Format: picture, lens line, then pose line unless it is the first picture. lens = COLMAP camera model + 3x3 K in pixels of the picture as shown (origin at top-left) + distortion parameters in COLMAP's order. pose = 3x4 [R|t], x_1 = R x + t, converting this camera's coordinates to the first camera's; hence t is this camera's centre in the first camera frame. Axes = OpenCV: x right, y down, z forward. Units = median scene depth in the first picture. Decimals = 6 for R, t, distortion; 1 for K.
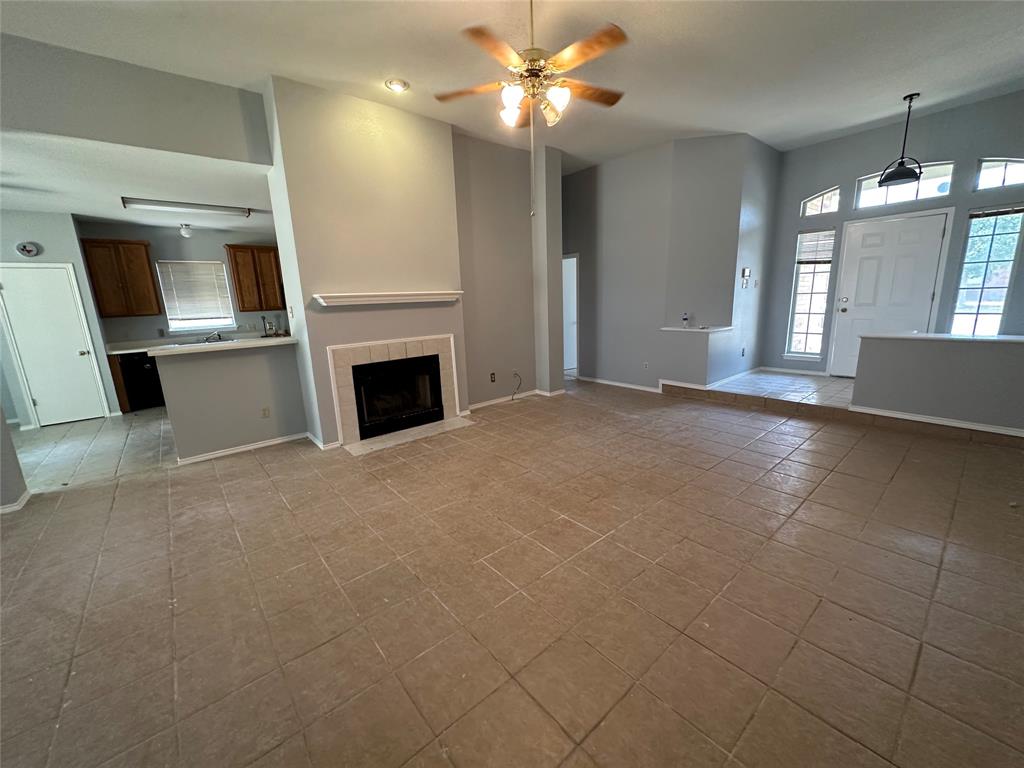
lens RADIAL K [[409.1, 0, 512.0], [0, 409.1, 384.0], [0, 0, 1]] dist [-0.003157, 0.000353]
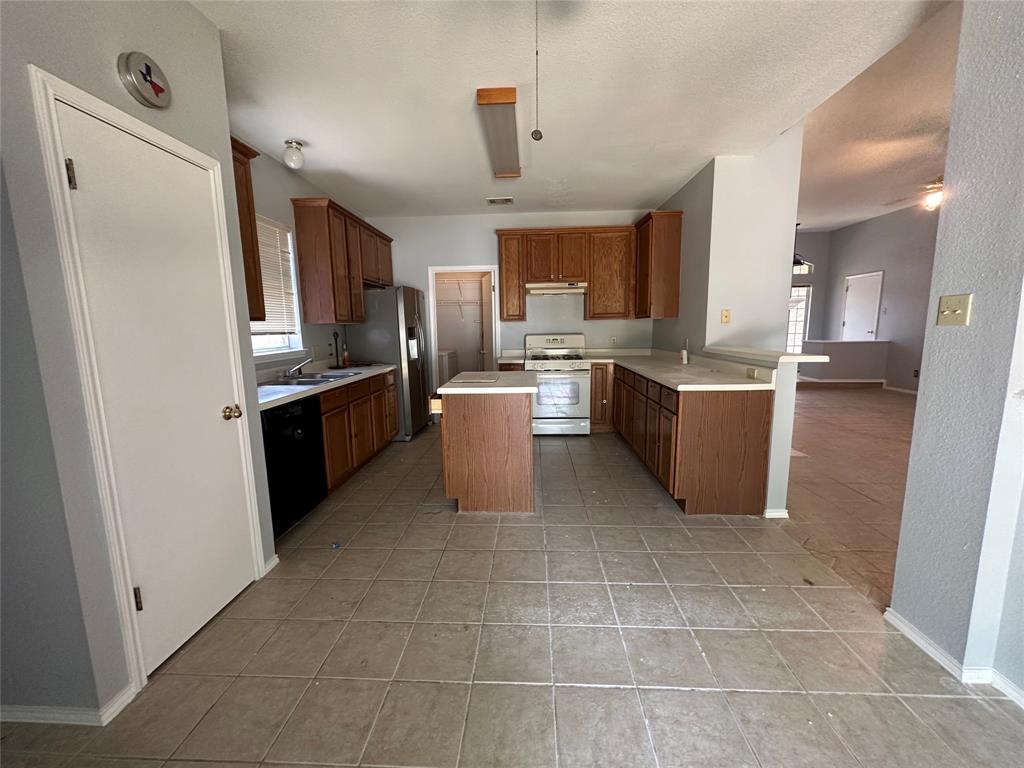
lens RADIAL K [[409.1, 0, 512.0], [0, 409.1, 384.0], [0, 0, 1]] dist [-0.003157, 0.000353]
pose [[0.674685, -0.074514, 0.734335, -1.302866], [0.142135, 0.989387, -0.030195, -0.062203], [-0.724291, 0.124747, 0.678116, 0.658888]]
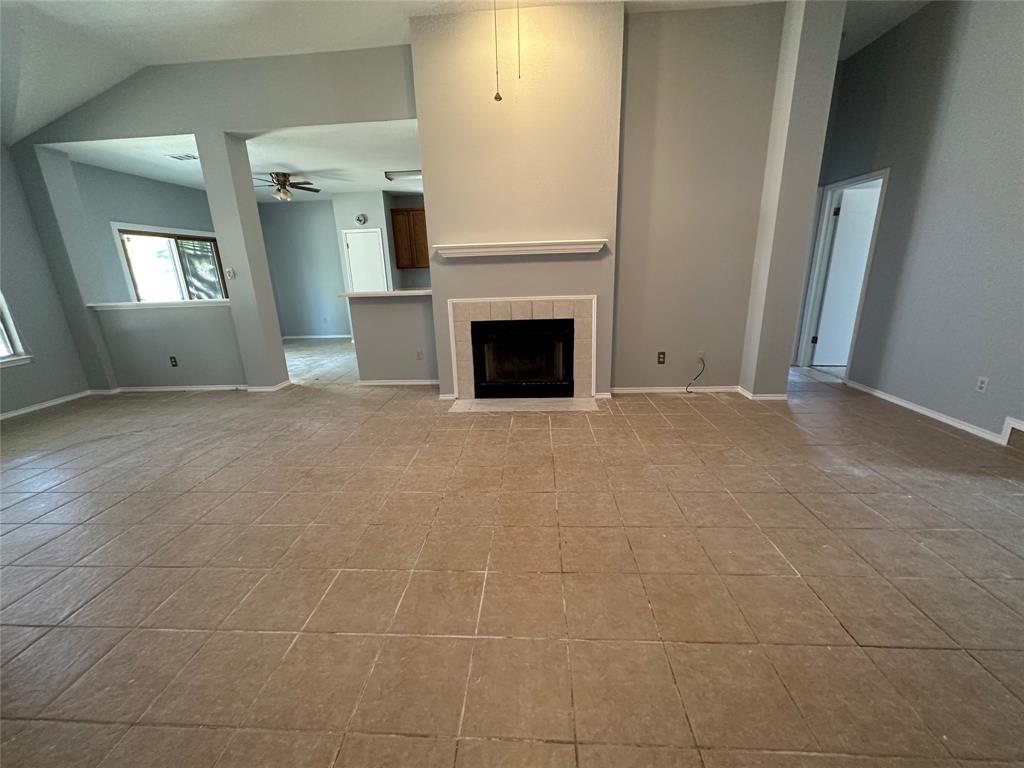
lens RADIAL K [[407.8, 0, 512.0], [0, 407.8, 384.0], [0, 0, 1]] dist [-0.001293, 0.000480]
pose [[0.724412, 0.202425, -0.658977, 0.296388], [-0.139633, 0.979188, 0.147290, -0.047118], [0.675078, -0.014683, 0.737600, 0.298279]]
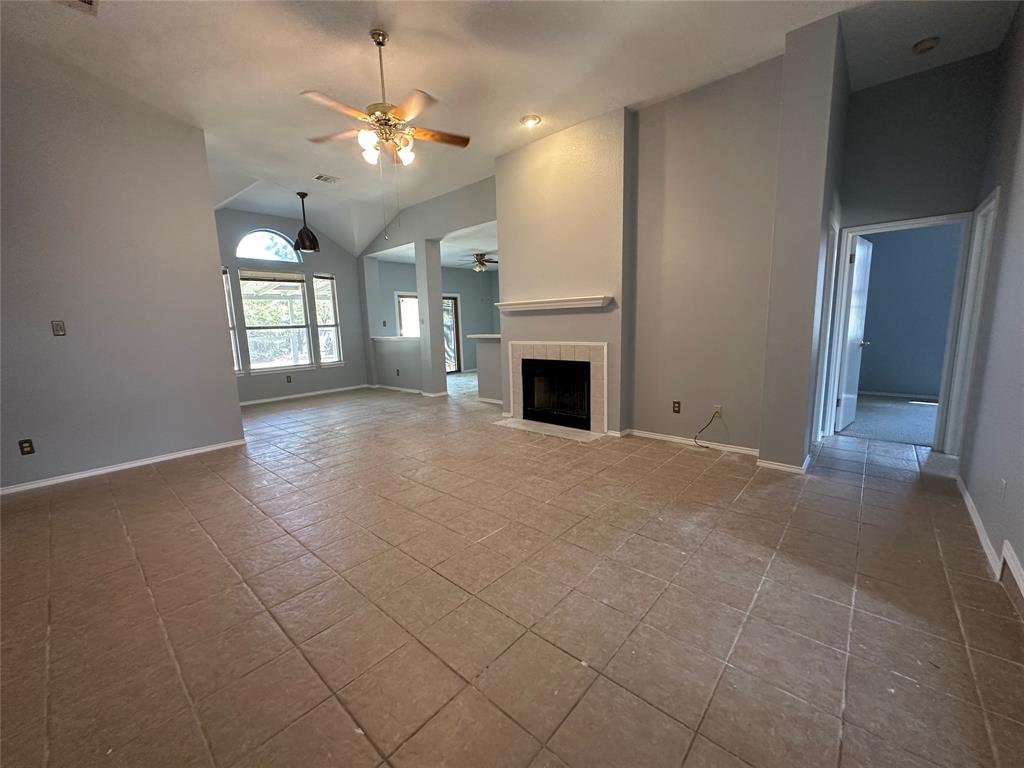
lens RADIAL K [[407.8, 0, 512.0], [0, 407.8, 384.0], [0, 0, 1]] dist [-0.001293, 0.000480]
pose [[0.144793, 0.181552, -0.972663, 0.725606], [-0.183210, 0.970943, 0.153958, -0.134440], [0.972352, 0.155909, 0.173848, 0.651466]]
